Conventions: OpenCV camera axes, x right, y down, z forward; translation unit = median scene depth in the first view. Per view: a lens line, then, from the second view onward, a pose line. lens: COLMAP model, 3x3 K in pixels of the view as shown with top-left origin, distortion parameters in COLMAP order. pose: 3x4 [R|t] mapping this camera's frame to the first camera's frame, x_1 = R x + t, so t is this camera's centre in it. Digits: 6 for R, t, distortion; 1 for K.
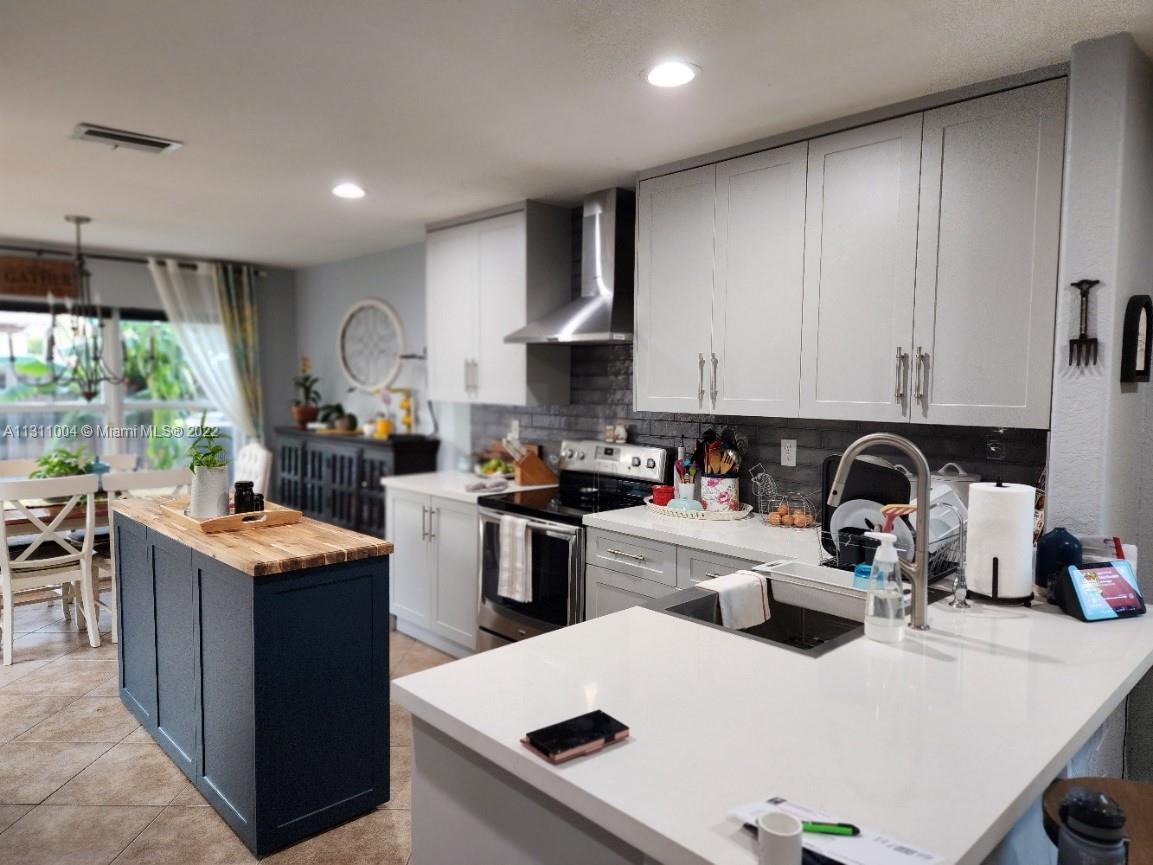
lens RADIAL K [[770.5, 0, 578.6], [0, 770.5, 429.2], [0, 0, 1]] dist [0.065171, -0.044015]
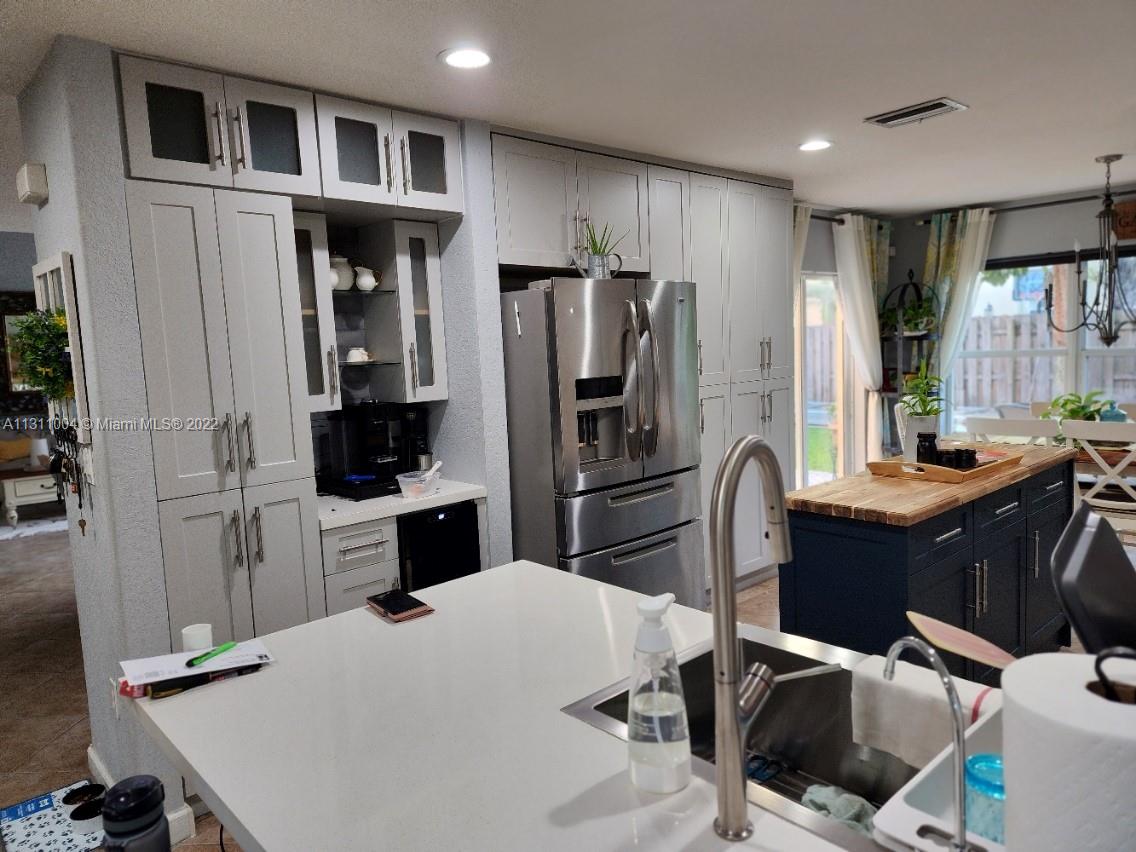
lens RADIAL K [[759.2, 0, 570.2], [0, 759.2, 425.8], [0, 0, 1]] dist [0.065171, -0.044015]
pose [[-0.024570, 0.103422, -0.994334, 0.363553], [-0.024590, 0.994271, 0.104023, -0.020979], [0.999396, 0.027007, -0.021886, 0.357509]]
